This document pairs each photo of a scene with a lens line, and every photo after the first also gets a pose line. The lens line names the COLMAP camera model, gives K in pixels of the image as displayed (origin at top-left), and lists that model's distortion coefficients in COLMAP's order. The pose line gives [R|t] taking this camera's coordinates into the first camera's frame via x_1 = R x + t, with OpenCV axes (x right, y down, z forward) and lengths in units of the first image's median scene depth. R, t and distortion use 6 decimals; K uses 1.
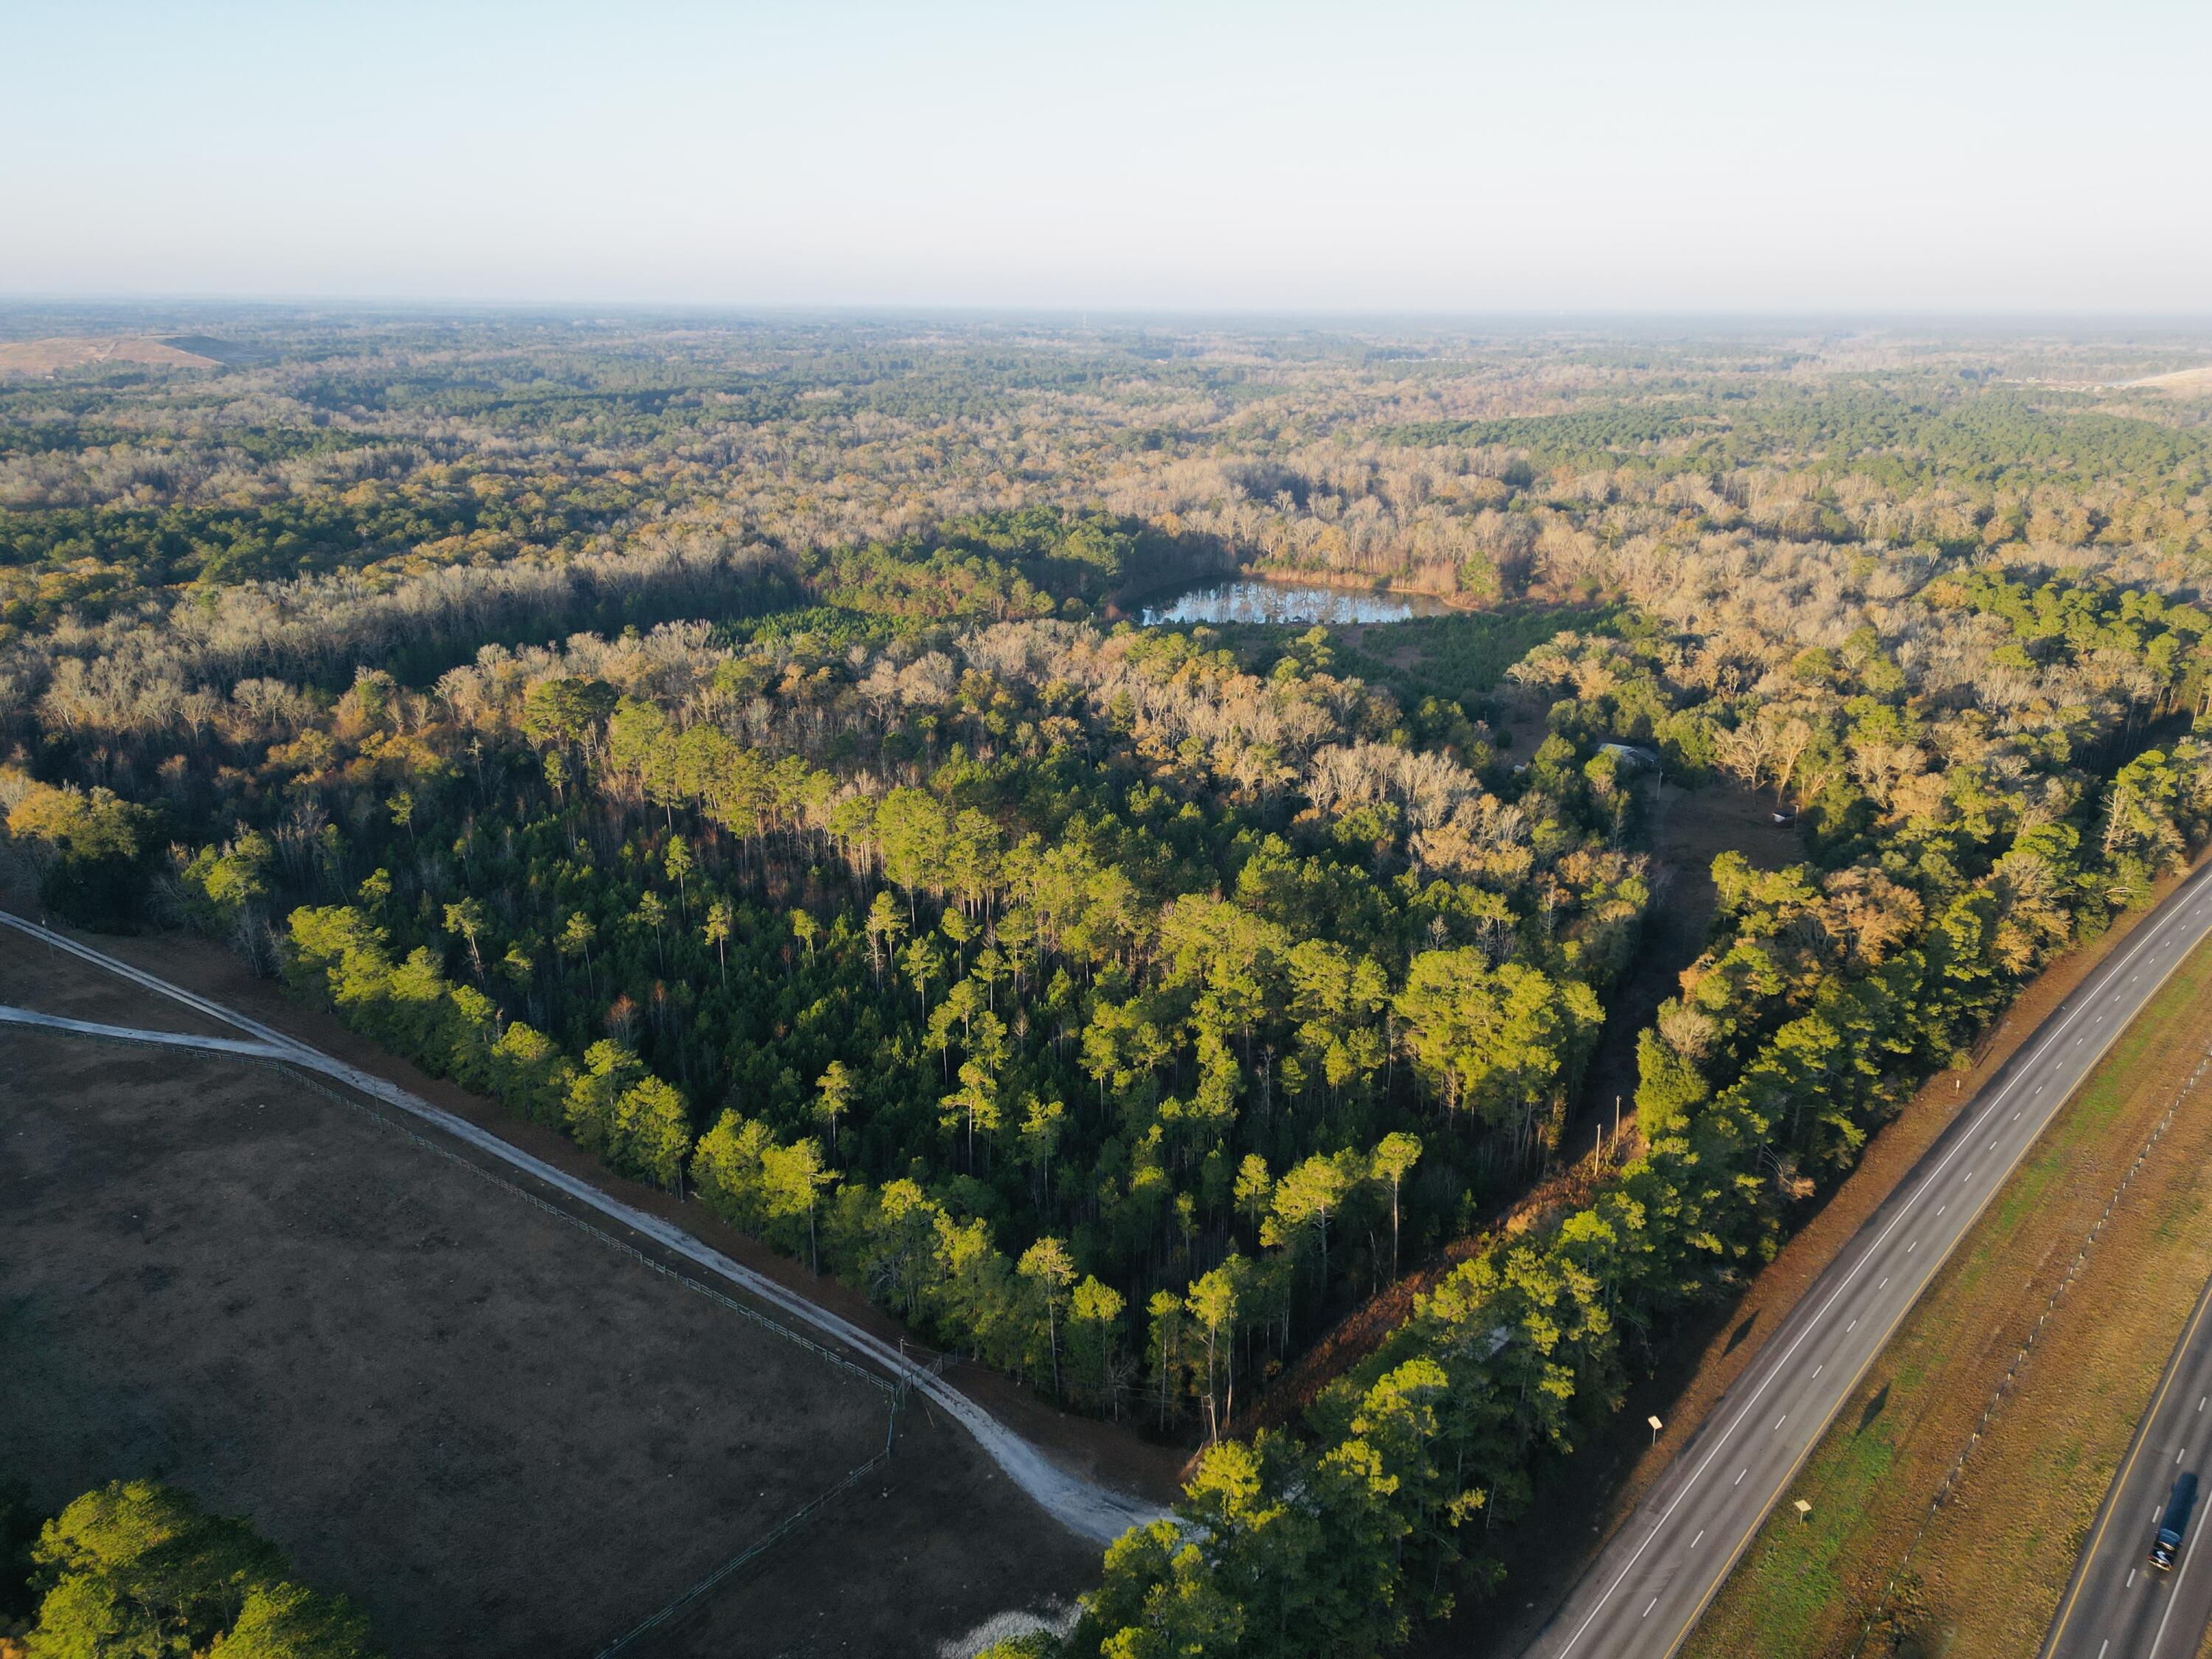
lens RADIAL K [[1529.7, 0, 1111.2], [0, 1529.7, 839.4], [0, 0, 1]] dist [0.087563, -0.081664]
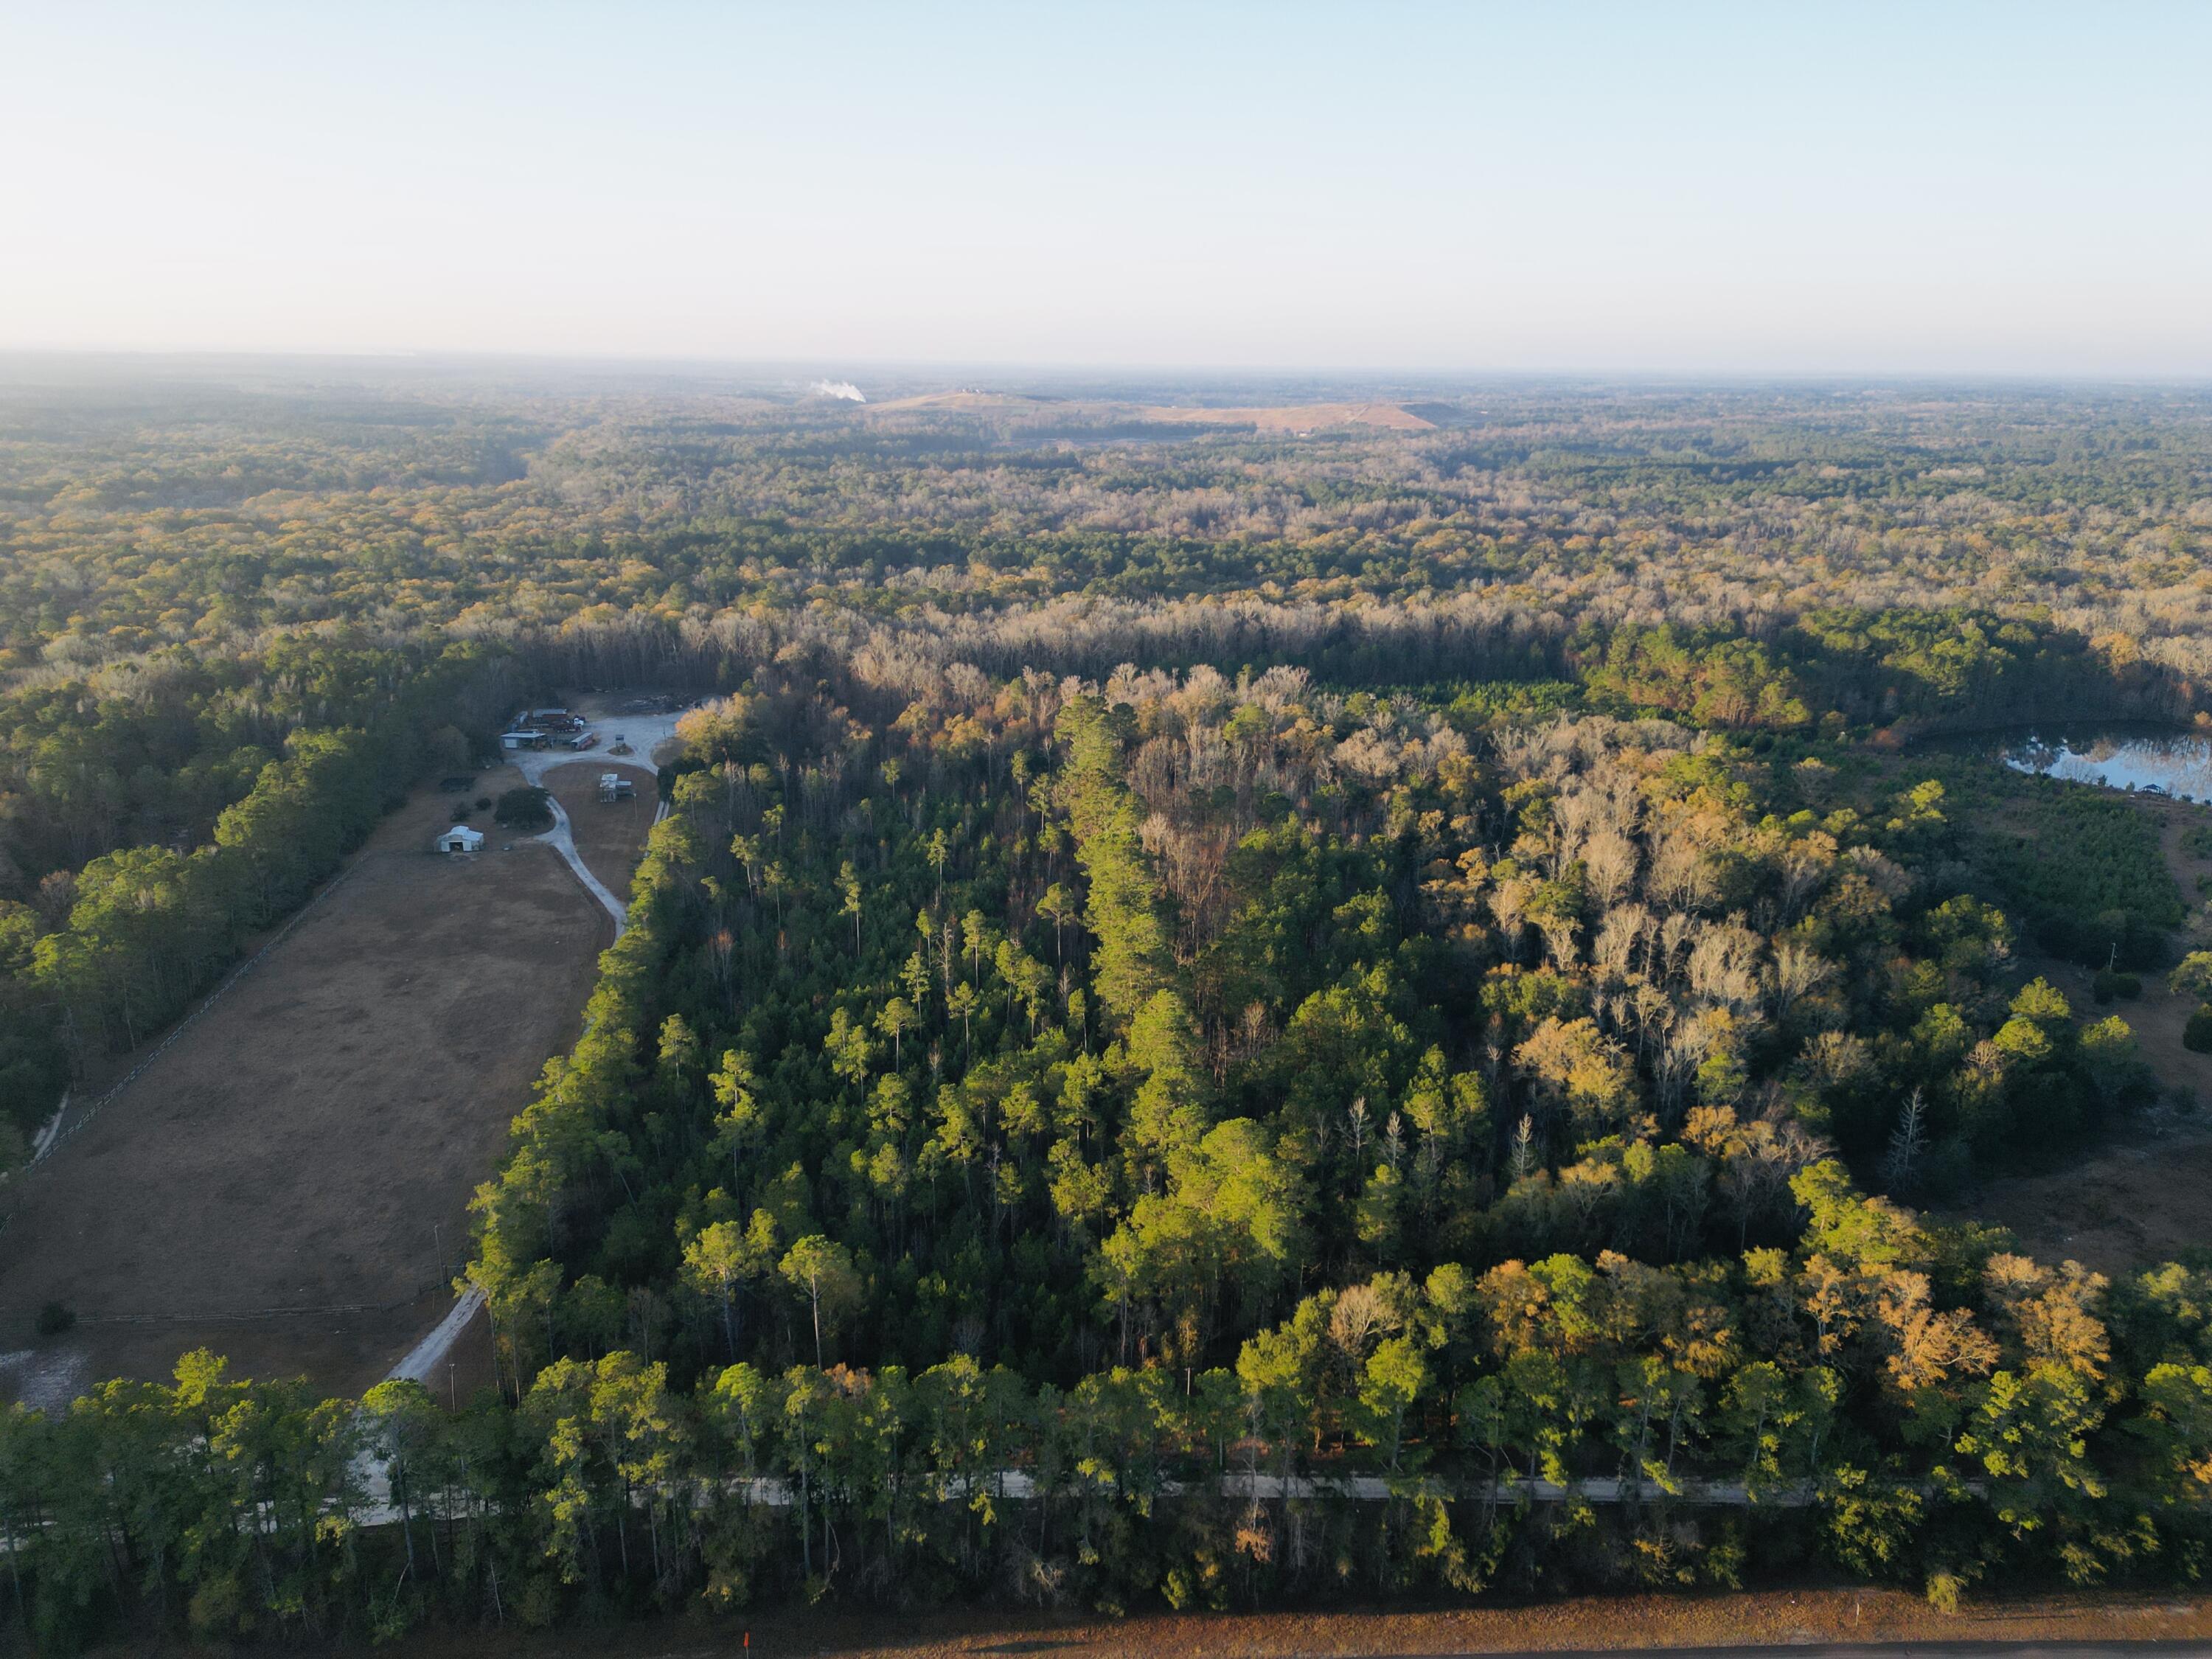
lens RADIAL K [[1529.7, 0, 1111.2], [0, 1529.7, 839.4], [0, 0, 1]] dist [0.087563, -0.081664]
pose [[0.718589, 0.212084, -0.662307, 0.460178], [-0.239682, 0.969542, 0.050417, -0.067948], [0.652826, 0.122514, 0.747535, 0.206907]]
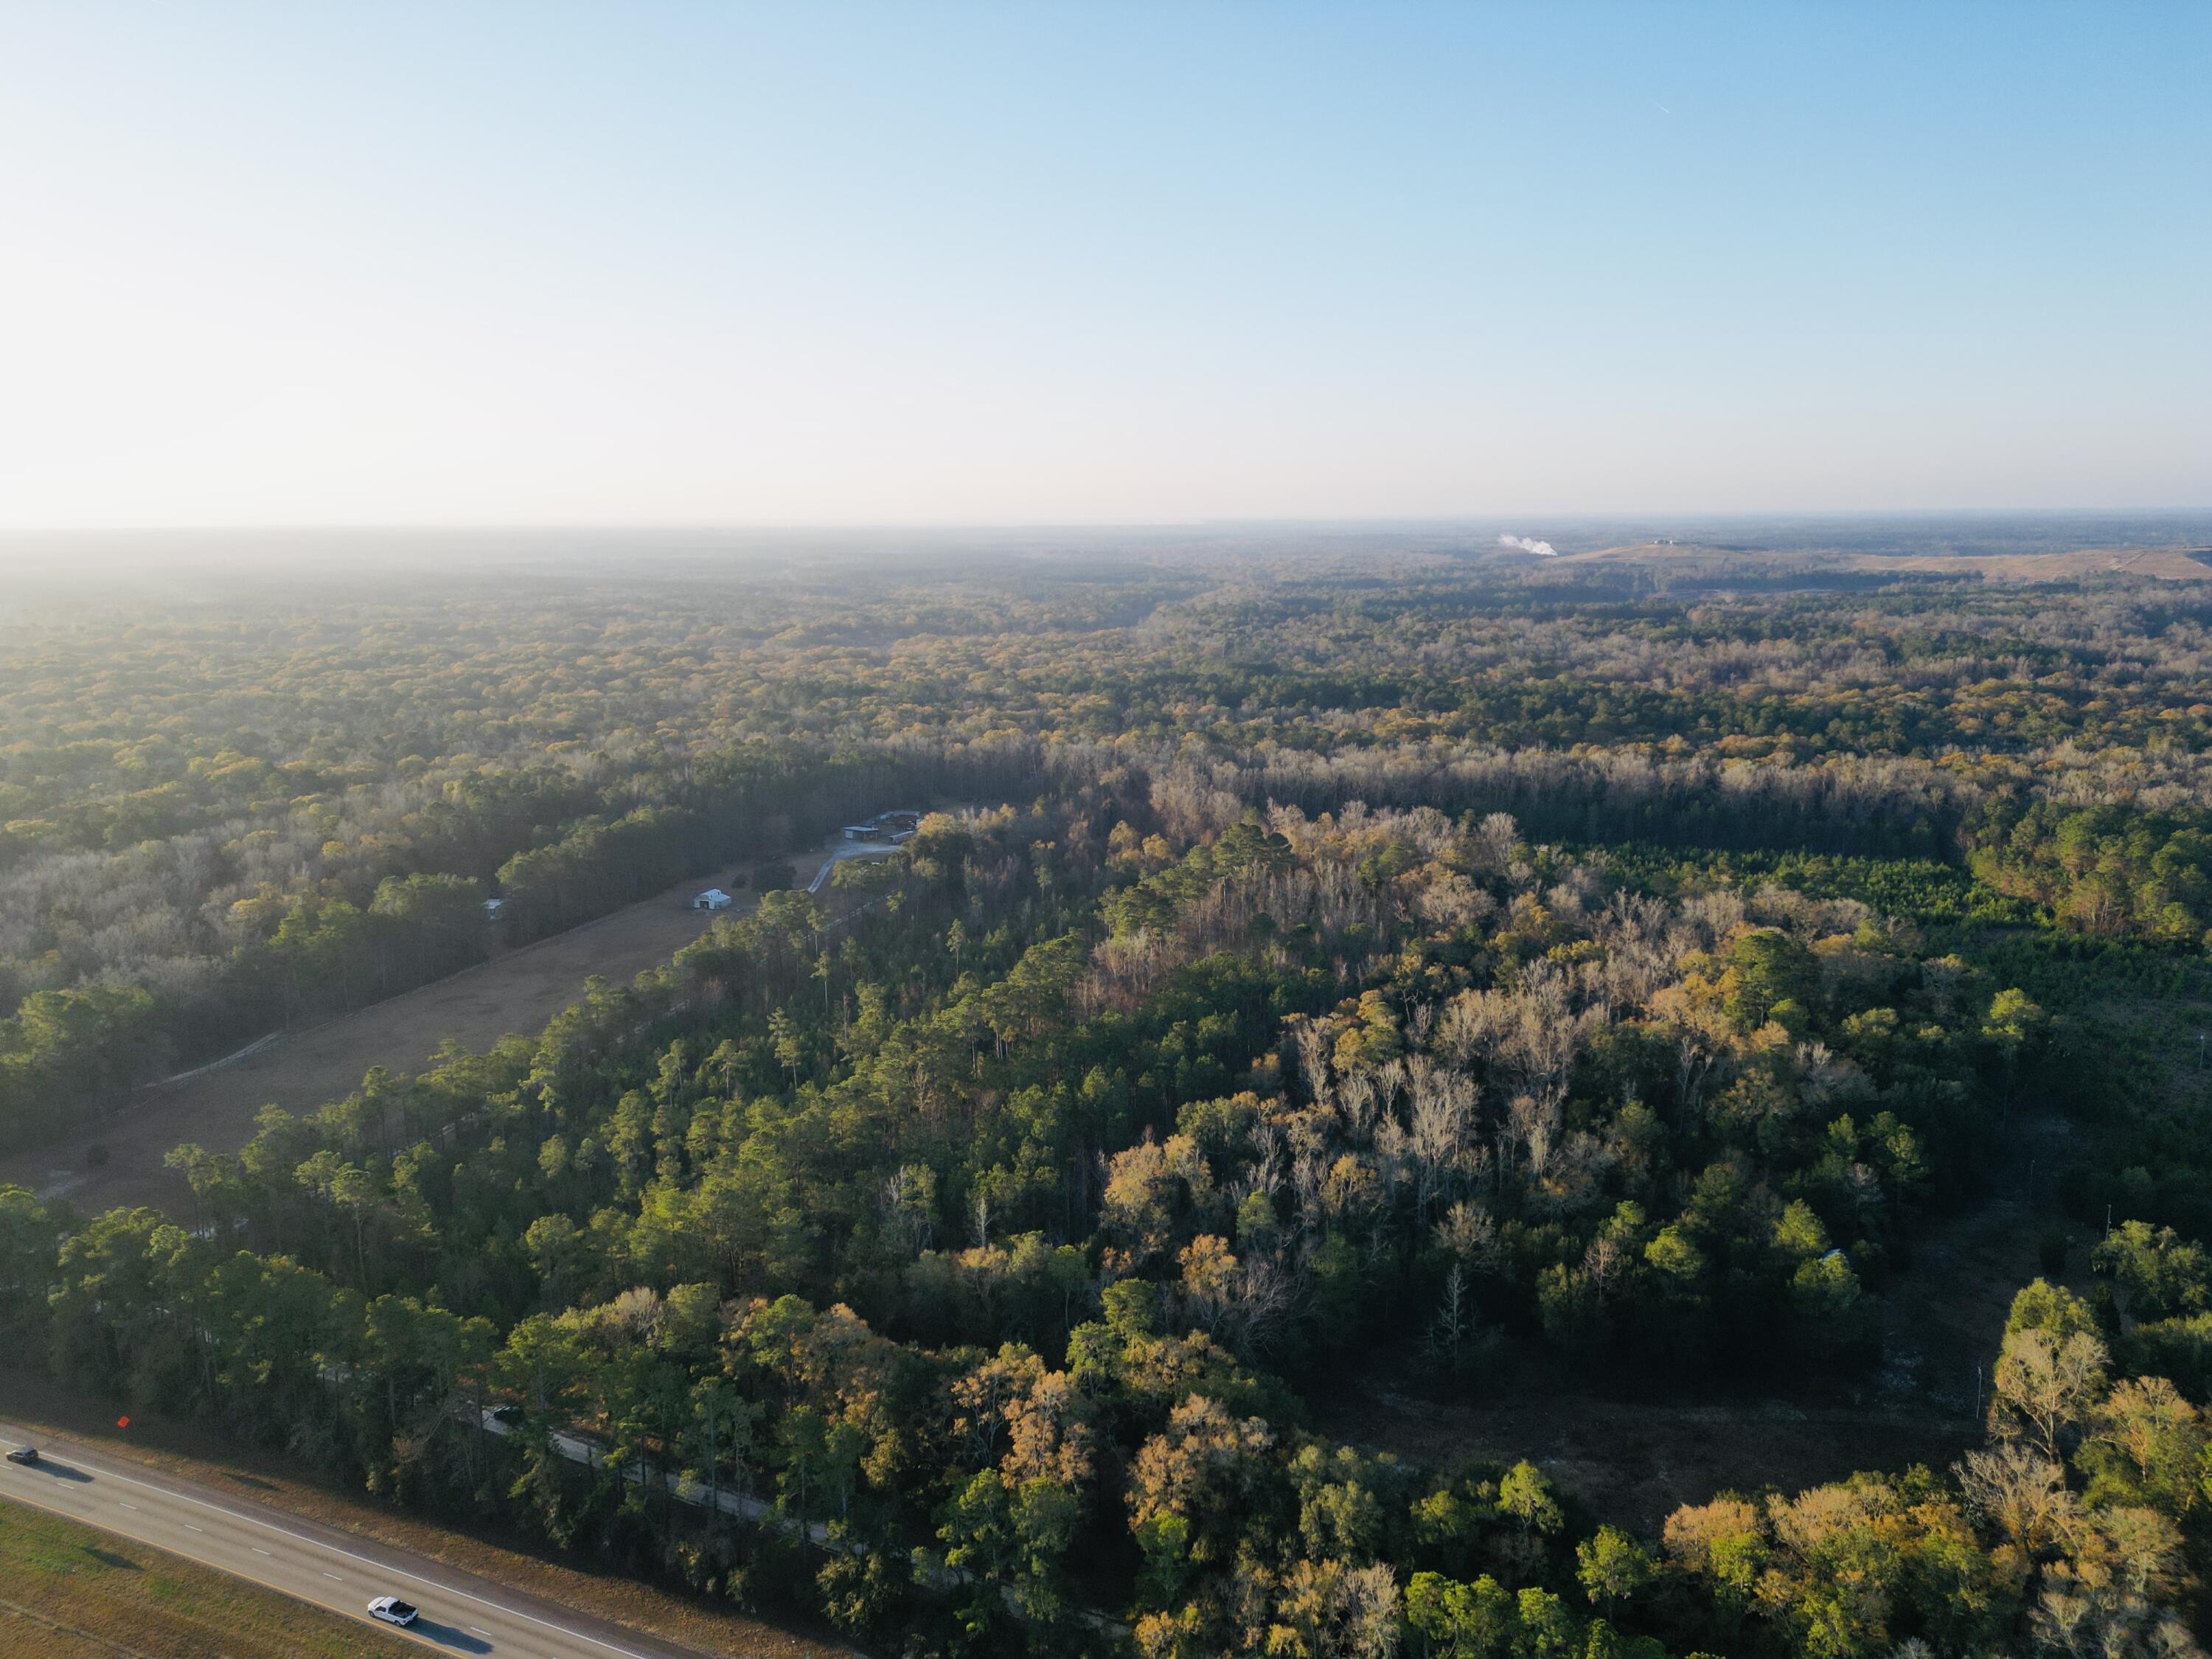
lens RADIAL K [[1529.7, 0, 1111.2], [0, 1529.7, 839.4], [0, 0, 1]] dist [0.087563, -0.081664]
pose [[0.321578, 0.190317, -0.927560, 0.766470], [-0.306395, 0.947805, 0.088246, -0.180763], [0.895941, 0.255822, 0.363105, 0.537144]]
